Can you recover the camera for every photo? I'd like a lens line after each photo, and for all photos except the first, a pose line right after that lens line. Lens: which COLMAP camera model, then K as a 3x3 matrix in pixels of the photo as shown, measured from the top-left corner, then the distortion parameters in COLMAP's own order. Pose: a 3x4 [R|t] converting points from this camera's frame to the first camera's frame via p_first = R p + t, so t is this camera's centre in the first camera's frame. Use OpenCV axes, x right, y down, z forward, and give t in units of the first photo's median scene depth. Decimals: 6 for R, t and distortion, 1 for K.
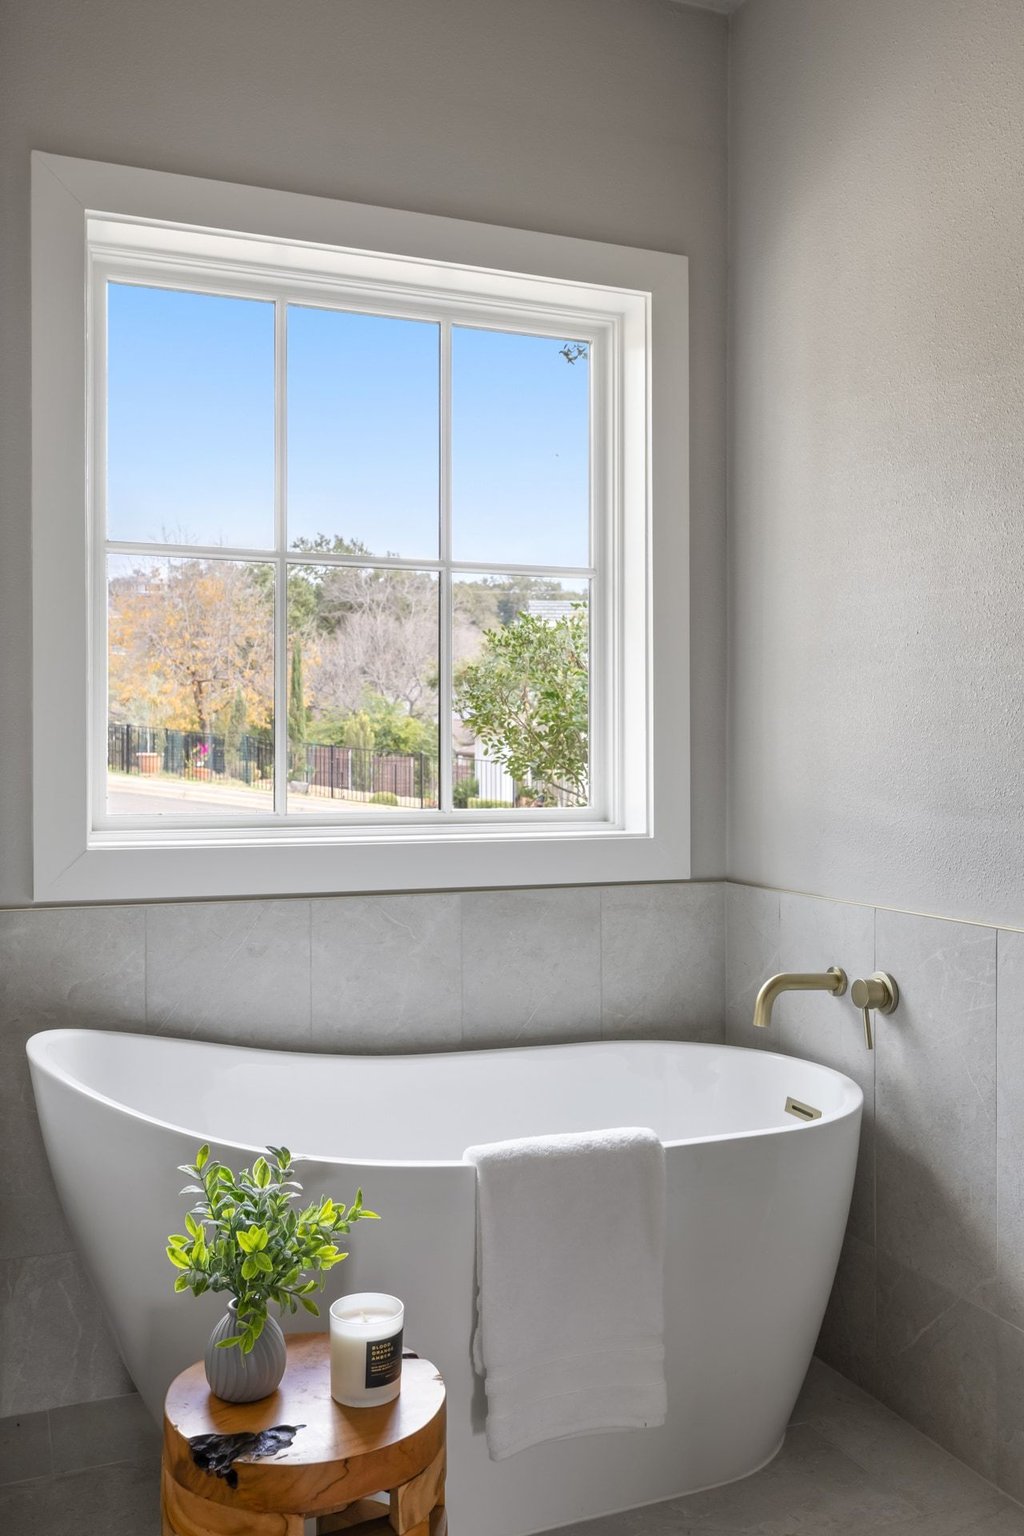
lens RADIAL K [[1253.9, 0, 512.0], [0, 1253.9, 768.0], [0, 0, 1]] dist [-0.006451, -0.005978]
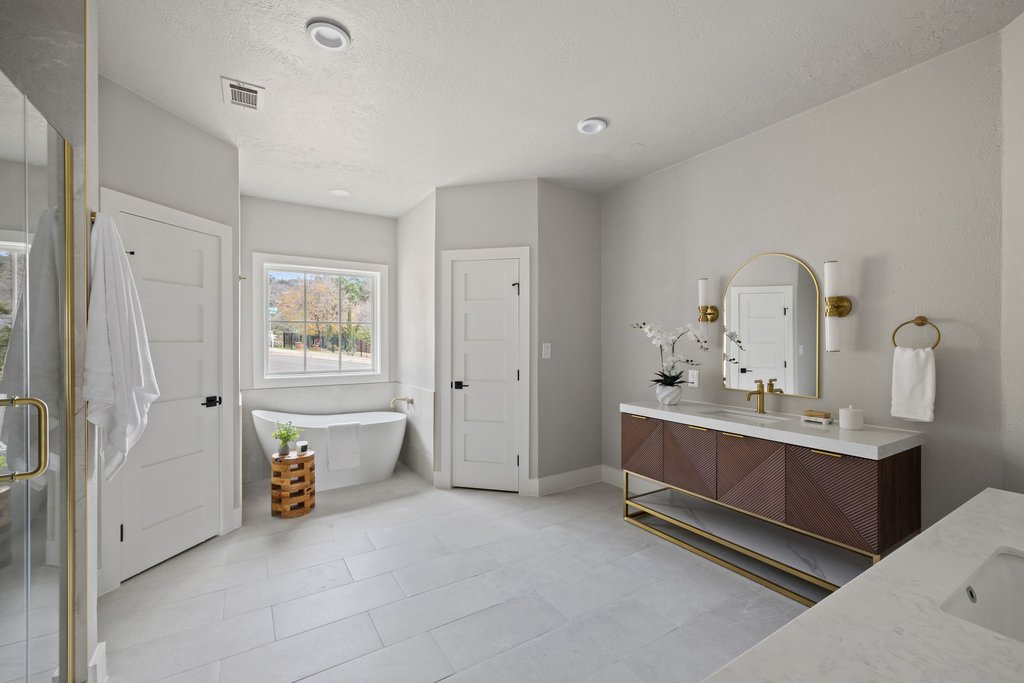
lens RADIAL K [[419.9, 0, 512.0], [0, 419.9, 341.5], [0, 0, 1]] dist [-0.000184, -0.000051]
pose [[0.984183, -0.003472, 0.177122, 0.353918], [0.004119, 0.999986, -0.003281, -0.077283], [-0.177108, 0.003958, 0.984184, -0.879525]]
